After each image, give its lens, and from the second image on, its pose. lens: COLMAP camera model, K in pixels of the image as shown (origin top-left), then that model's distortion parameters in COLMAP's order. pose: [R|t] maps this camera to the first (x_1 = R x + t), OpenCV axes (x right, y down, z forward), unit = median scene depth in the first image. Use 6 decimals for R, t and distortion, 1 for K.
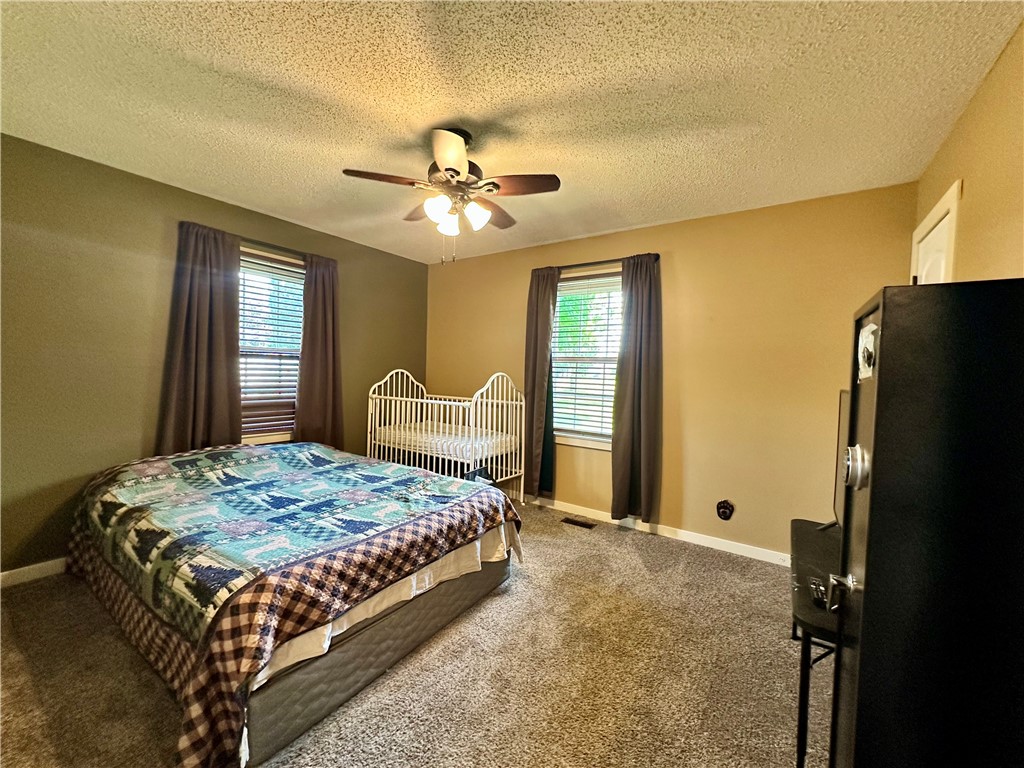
lens RADIAL K [[408.0, 0, 511.5], [0, 408.0, 385.4], [0, 0, 1]] dist [-0.002405, 0.000723]
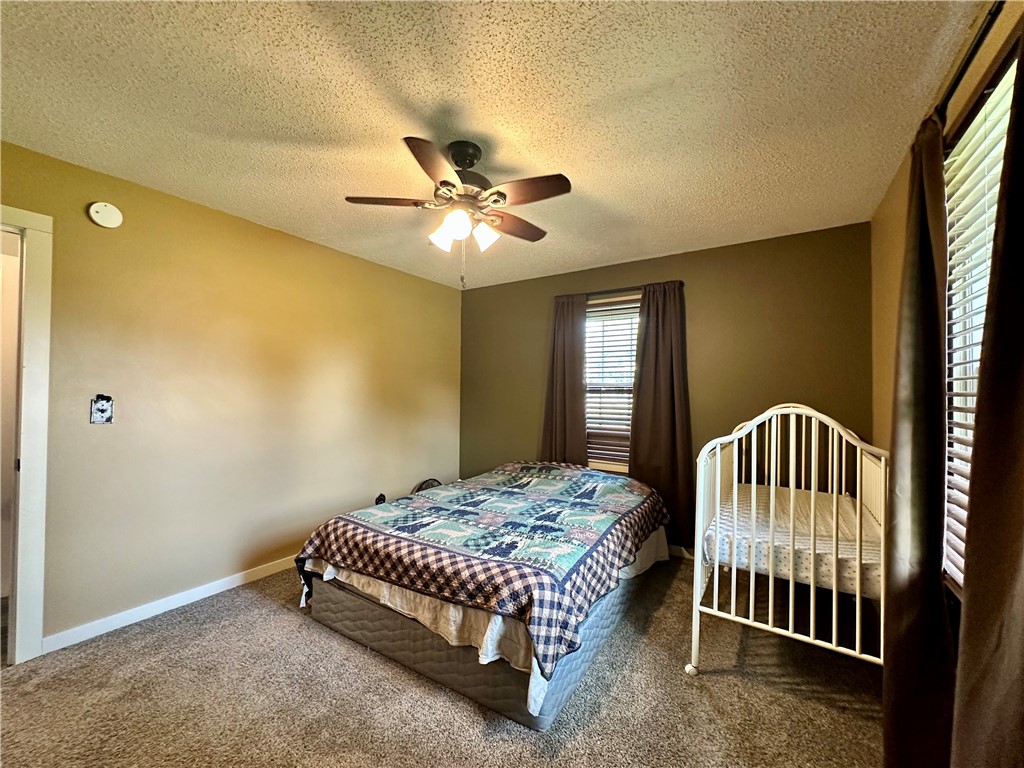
lens RADIAL K [[408.0, 0, 511.5], [0, 408.0, 385.4], [0, 0, 1]] dist [-0.002405, 0.000723]
pose [[0.022124, -0.048289, -0.998588, 0.776281], [-0.046413, 0.997706, -0.049275, -0.030562], [0.998677, 0.047438, 0.019832, 1.115276]]
